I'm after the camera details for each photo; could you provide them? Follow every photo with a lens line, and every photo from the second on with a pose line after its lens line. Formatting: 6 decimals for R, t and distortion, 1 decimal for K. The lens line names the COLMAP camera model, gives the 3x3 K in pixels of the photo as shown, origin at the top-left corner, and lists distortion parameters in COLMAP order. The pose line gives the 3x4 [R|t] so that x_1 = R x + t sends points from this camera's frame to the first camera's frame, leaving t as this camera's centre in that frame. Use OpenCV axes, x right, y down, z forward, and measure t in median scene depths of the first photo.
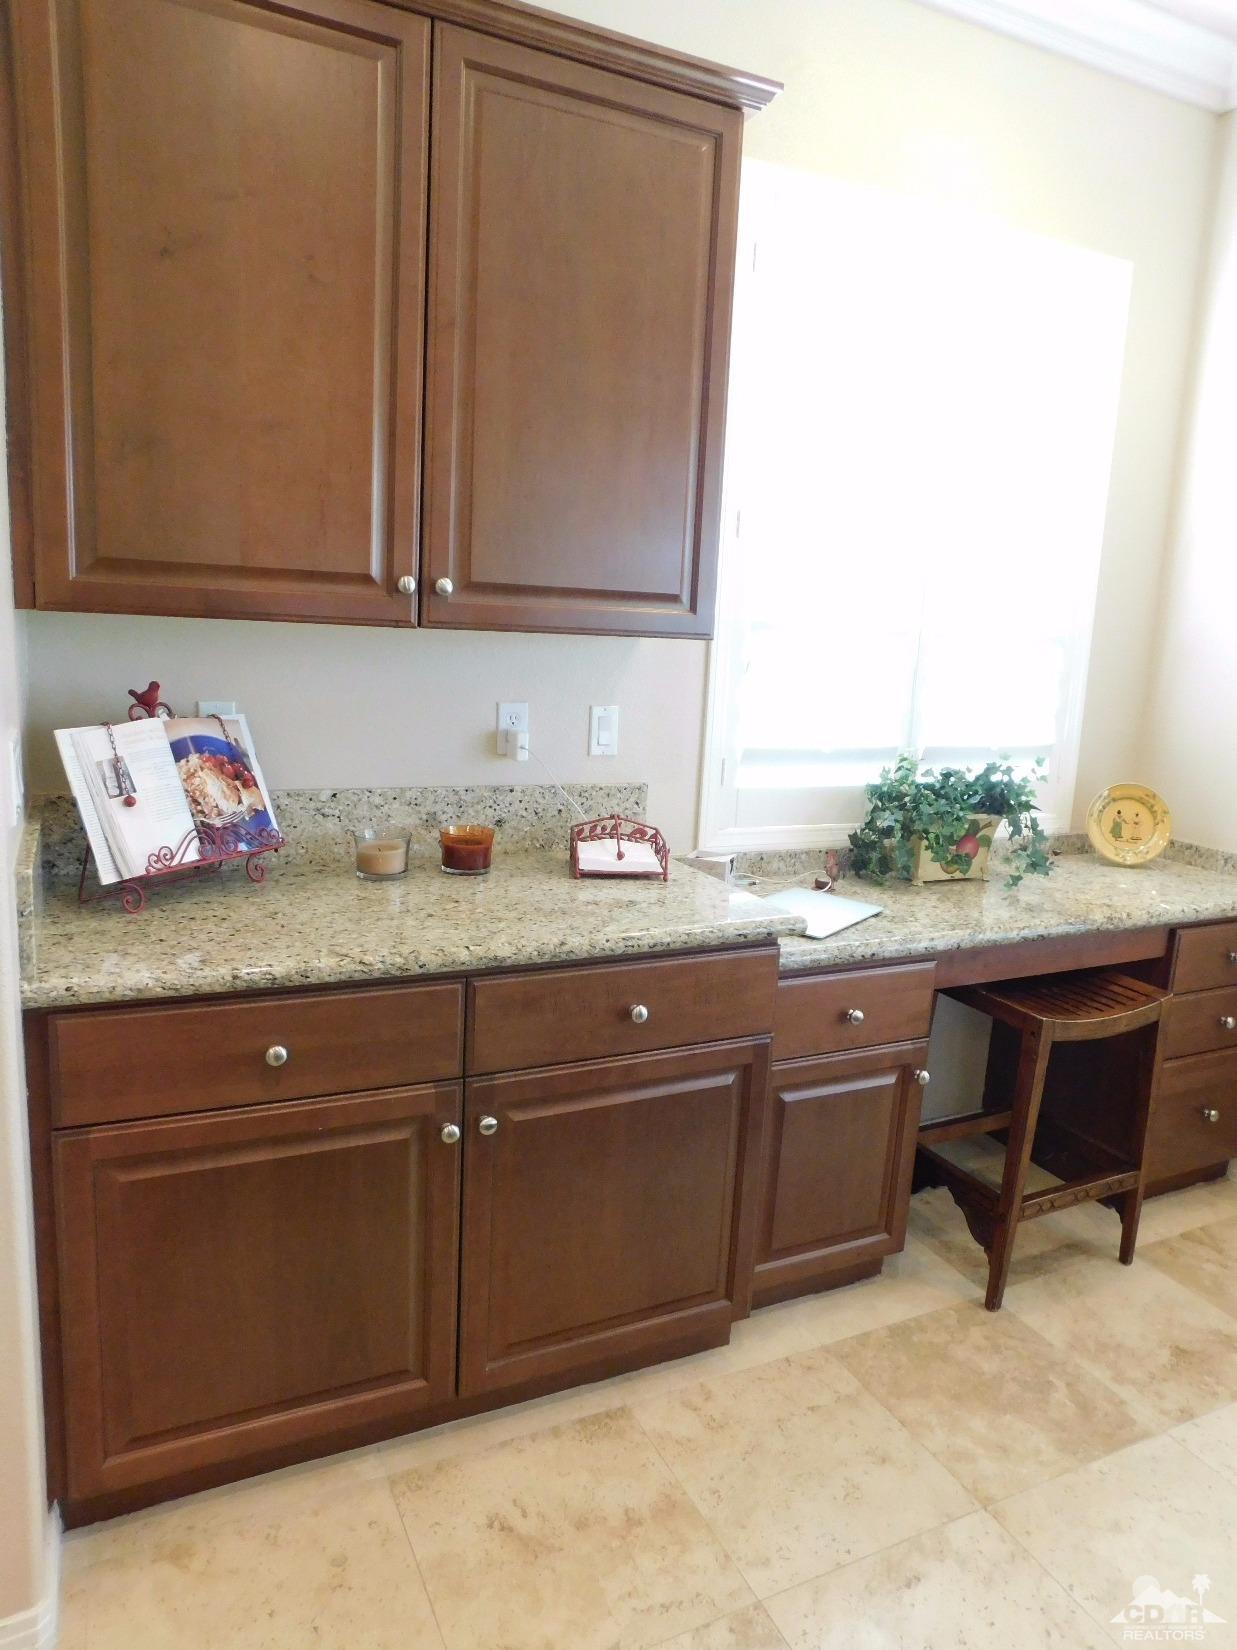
lens RADIAL K [[1093.9, 0, 614.1], [0, 1093.9, 817.9], [0, 0, 1]] dist [-0.058280, 0.040283]
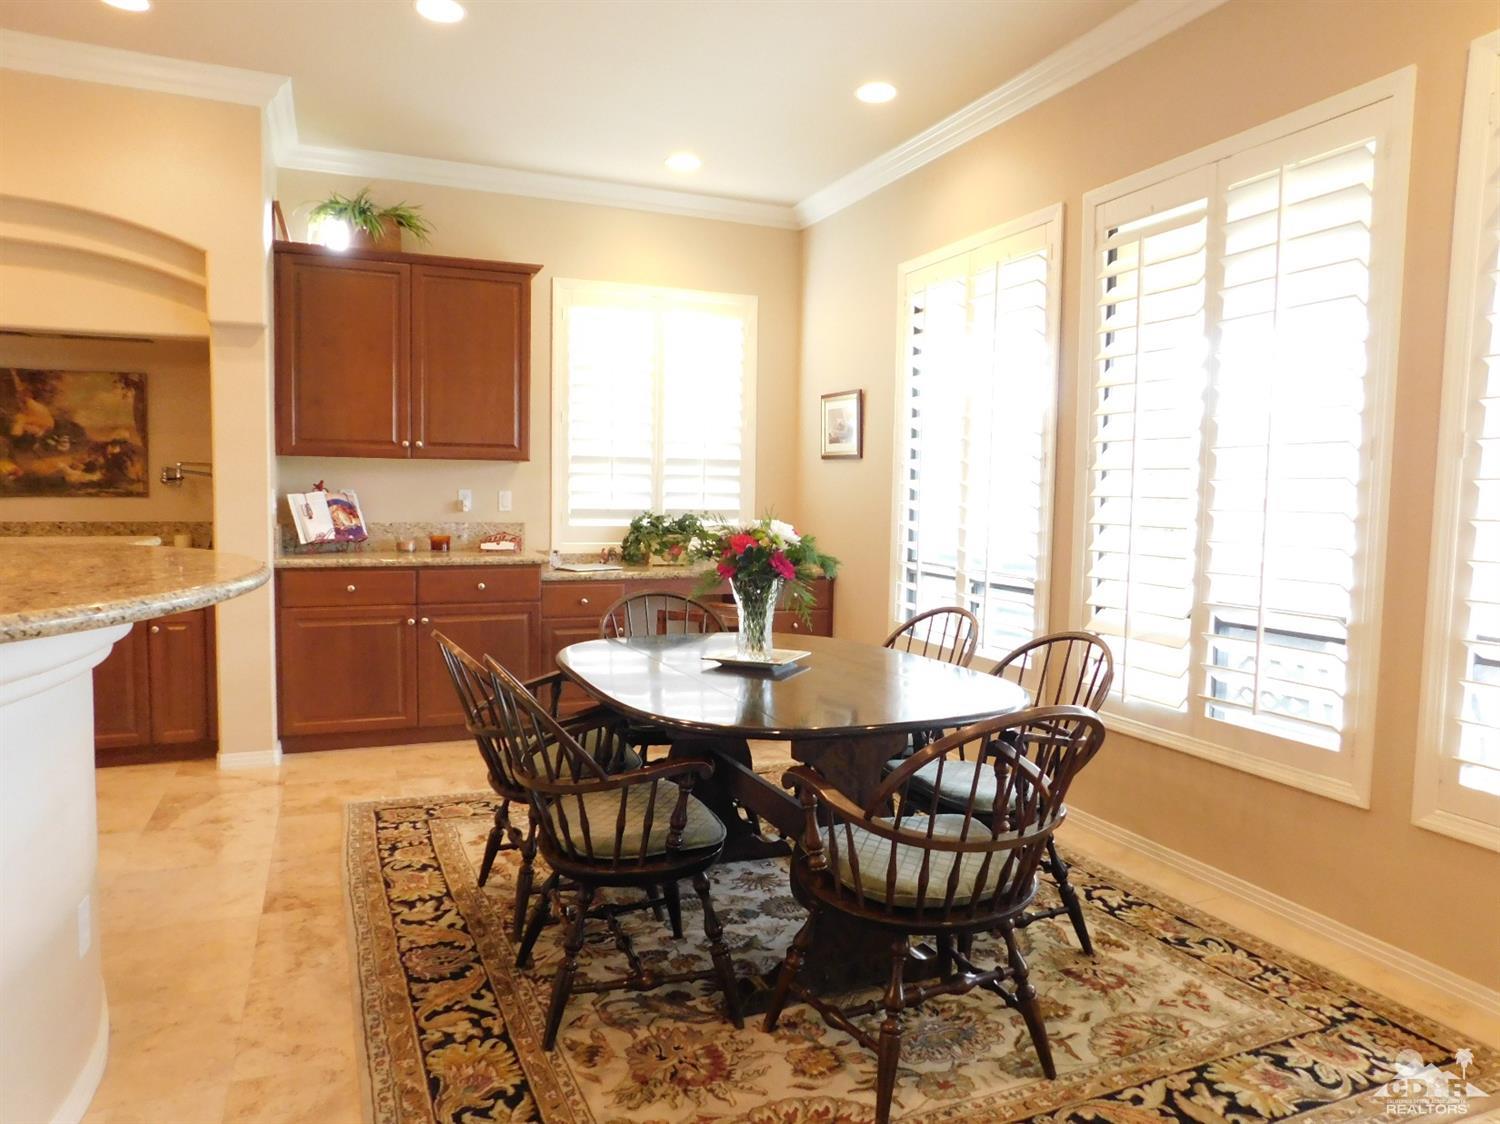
lens RADIAL K [[994.4, 0, 754.9], [0, 994.4, 557.2], [0, 0, 1]] dist [-0.058280, 0.040283]
pose [[0.998594, -0.029573, -0.043993, 0.857578], [0.024423, 0.993259, -0.113317, 0.413572], [0.047047, 0.112083, 0.992584, -1.563815]]
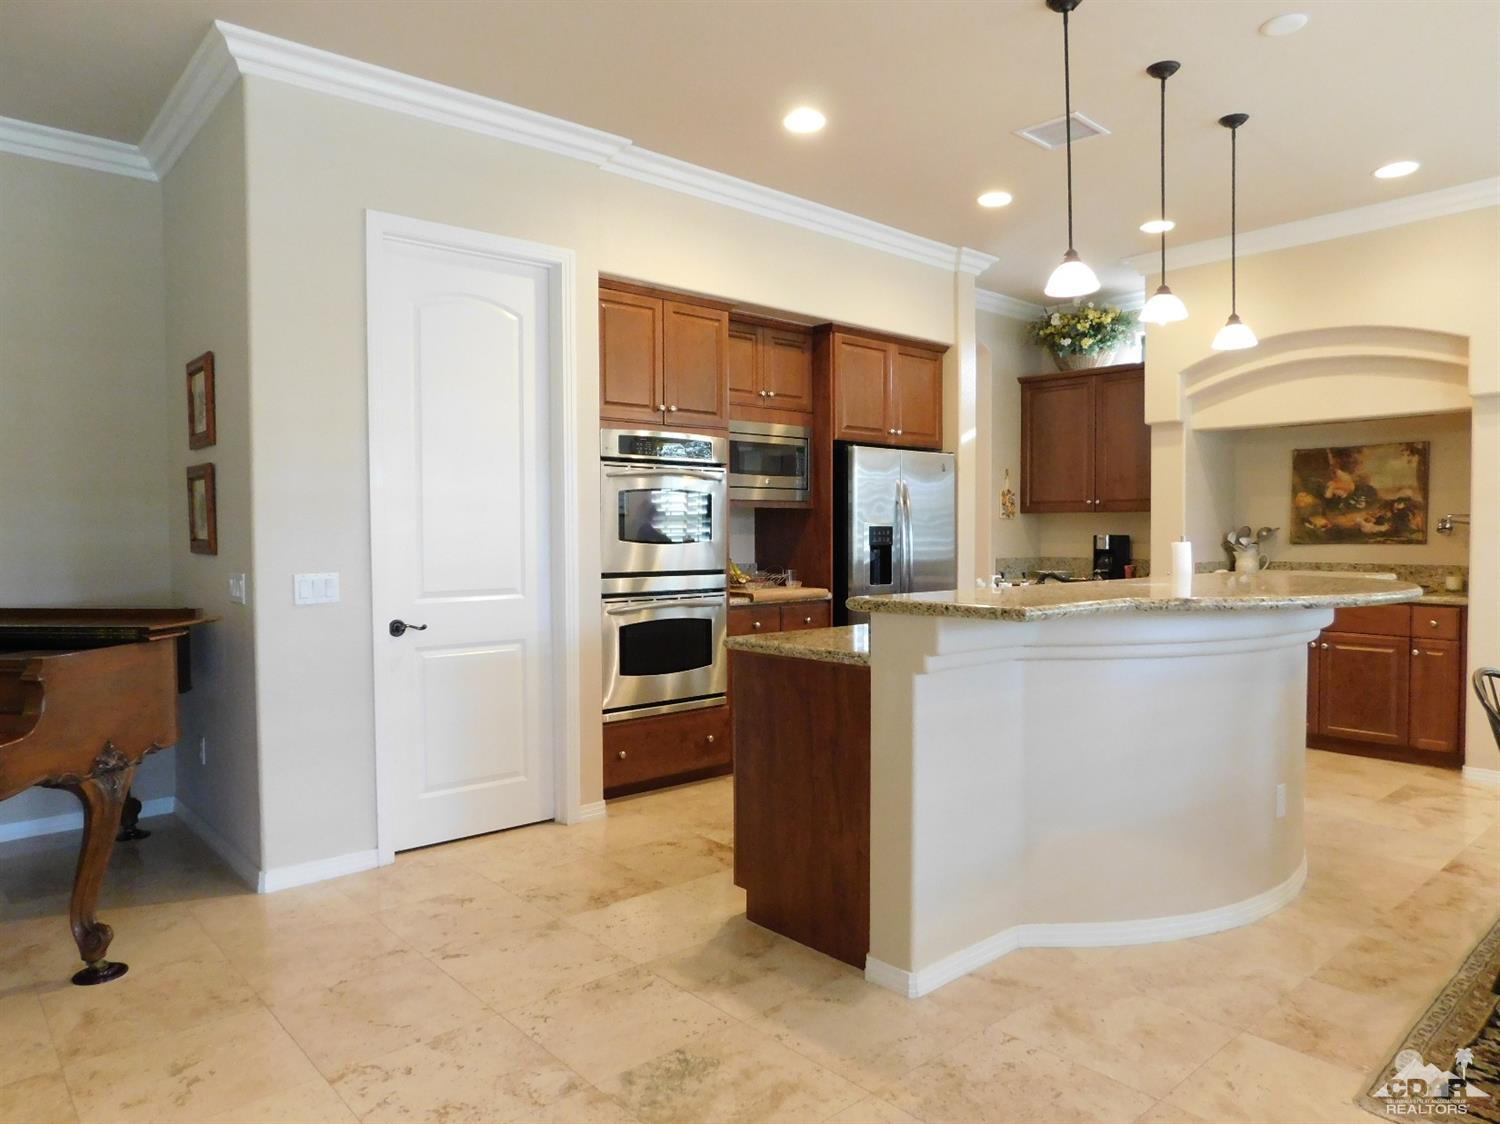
lens RADIAL K [[994.4, 0, 750.4], [0, 994.4, 562.7], [0, 0, 1]] dist [-0.058280, 0.040283]
pose [[0.287761, -0.018259, -0.957528, 1.470578], [-0.154515, 0.985834, -0.065234, 0.510648], [0.945155, 0.166724, 0.280863, -1.957735]]
